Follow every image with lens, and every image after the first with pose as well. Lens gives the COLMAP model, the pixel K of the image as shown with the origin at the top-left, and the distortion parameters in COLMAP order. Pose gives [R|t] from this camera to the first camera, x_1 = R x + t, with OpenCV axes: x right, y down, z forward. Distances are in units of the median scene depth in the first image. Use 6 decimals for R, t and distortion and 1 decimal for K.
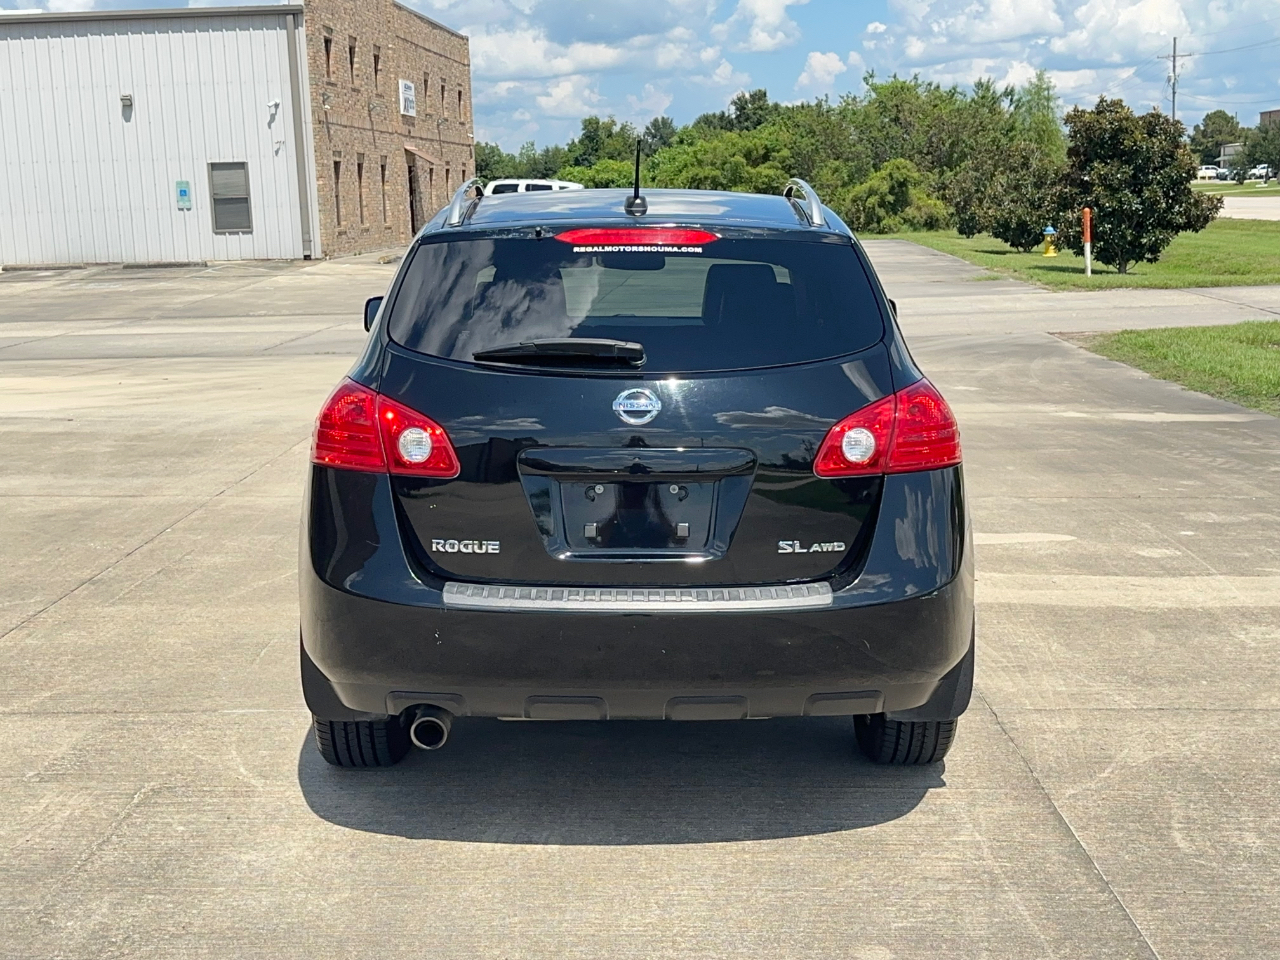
lens RADIAL K [[1758.5, 0, 640.0], [0, 1758.5, 480.0], [0, 0, 1]] dist [0.189160, -0.377981]
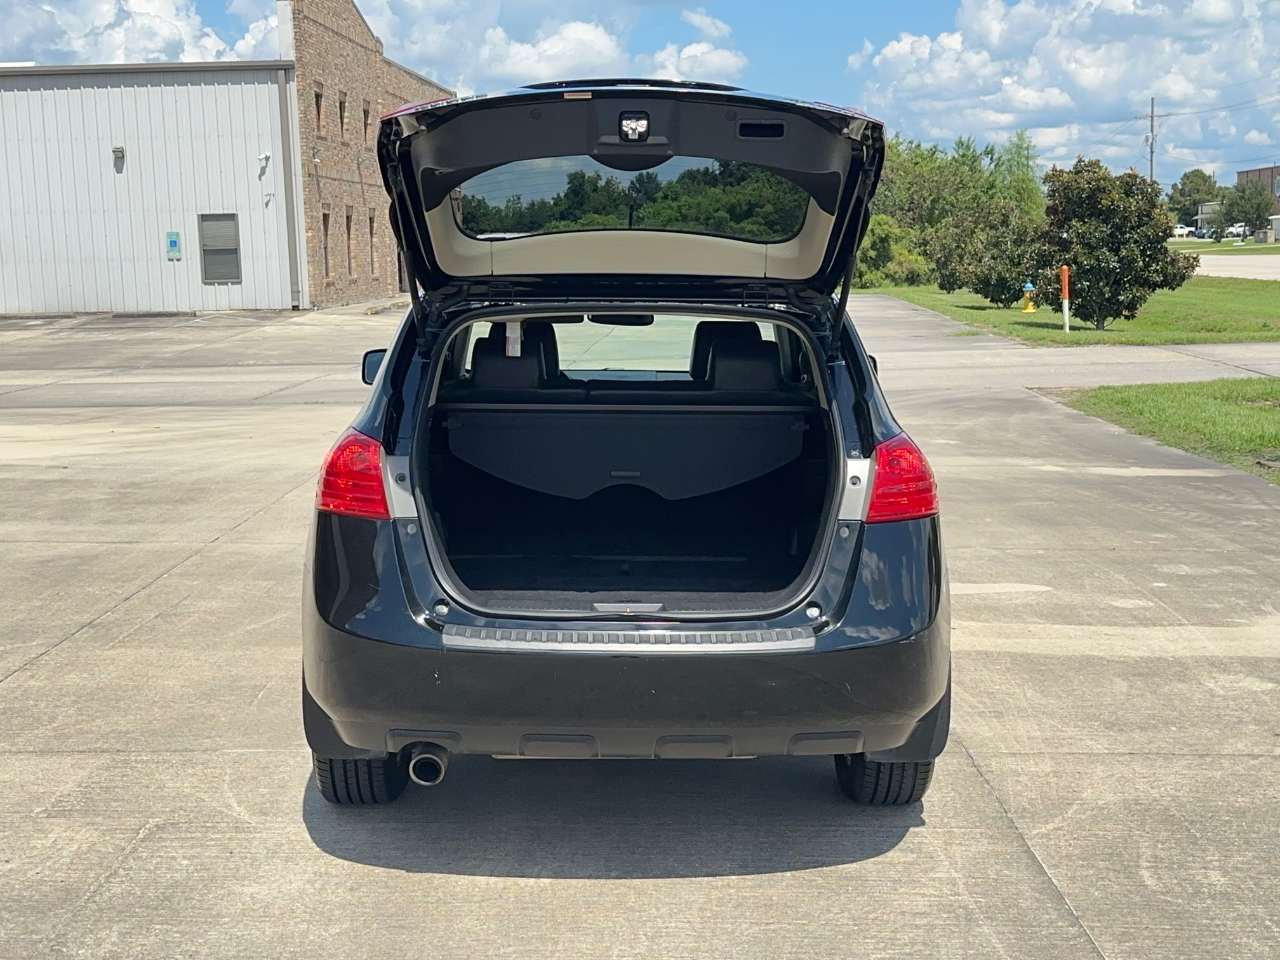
lens RADIAL K [[1750.9, 0, 635.0], [0, 1750.9, 482.1], [0, 0, 1]] dist [0.212758, -0.473166]
pose [[0.999955, 0.006473, 0.006911, -0.002968], [-0.006280, 0.999600, -0.027588, 0.000960], [-0.007087, 0.027544, 0.999595, -0.024277]]
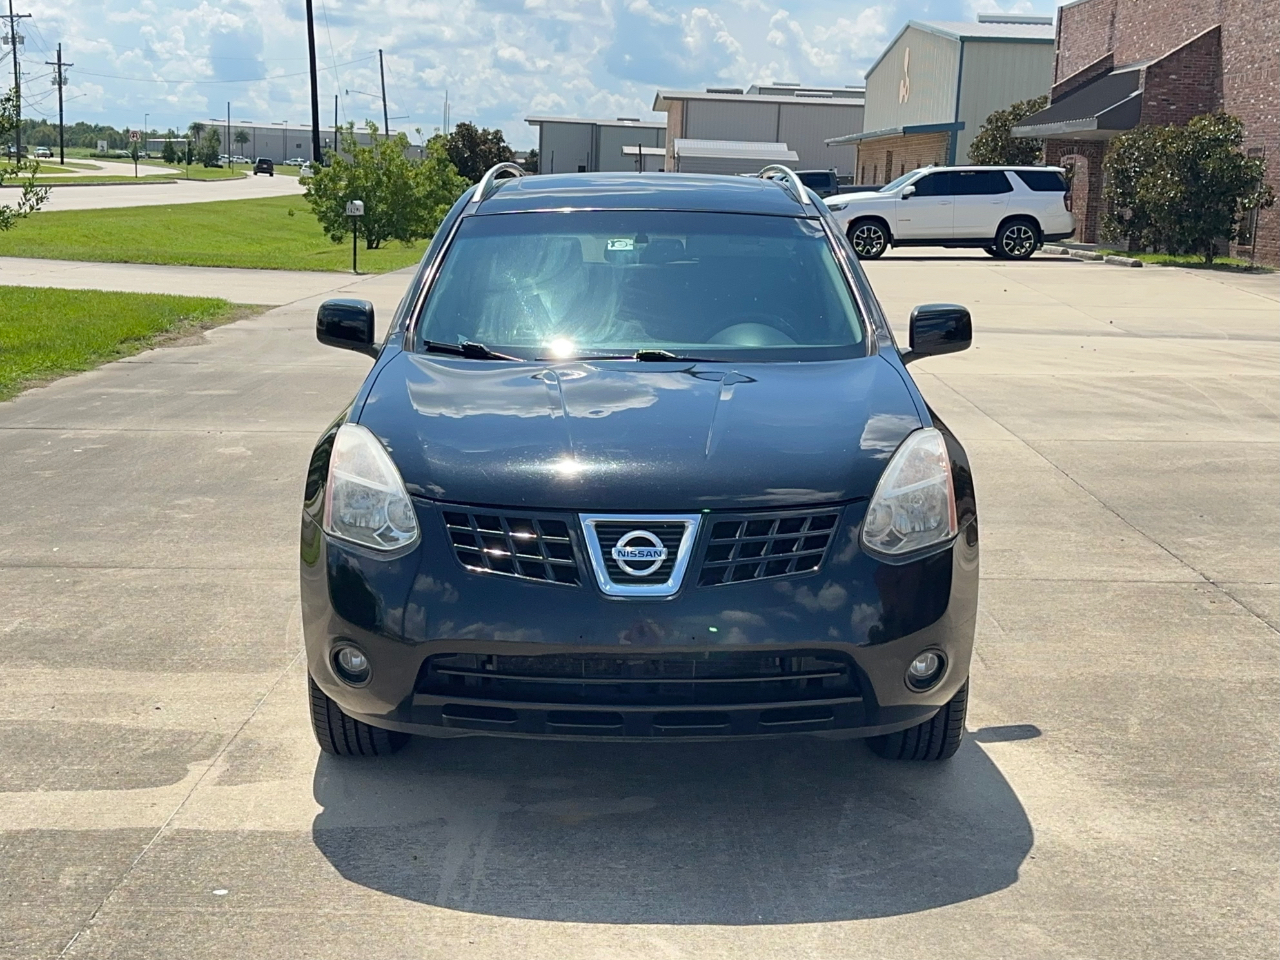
lens RADIAL K [[1777.7, 0, 635.4], [0, 1777.7, 478.3], [0, 0, 1]] dist [0.201891, -0.408687]
pose [[-0.999924, -0.010150, 0.007050, -0.007219], [-0.007374, 0.947835, 0.318677, -0.258971], [-0.009916, 0.318601, -0.947837, 1.618302]]
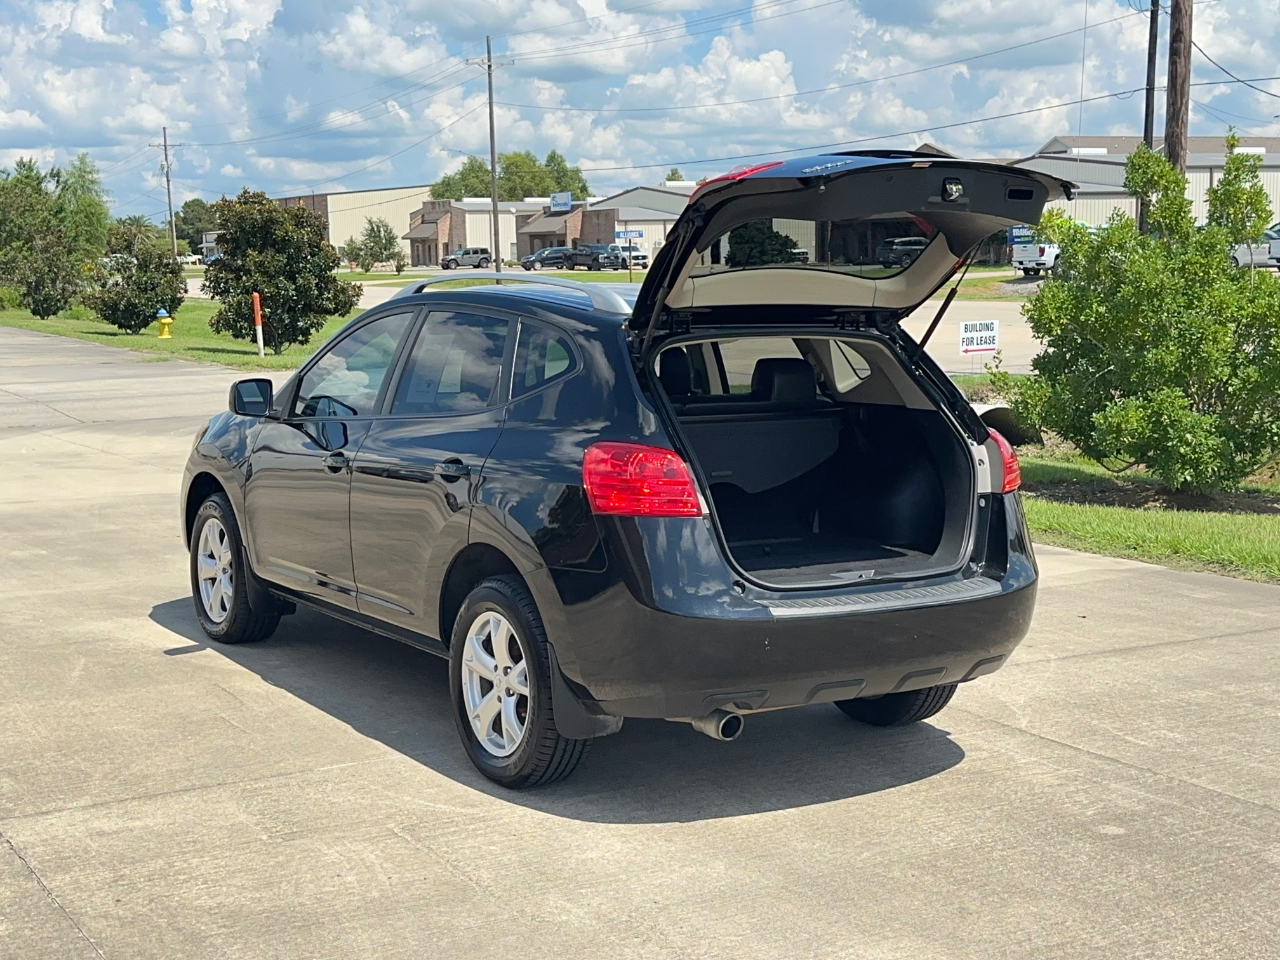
lens RADIAL K [[1754.6, 0, 642.7], [0, 1754.6, 478.3], [0, 0, 1]] dist [0.185578, -0.383077]
pose [[0.847053, -0.051454, 0.529012, -0.452261], [0.075820, 0.996822, -0.024448, -0.001811], [-0.526073, 0.060819, 0.848262, -0.006838]]
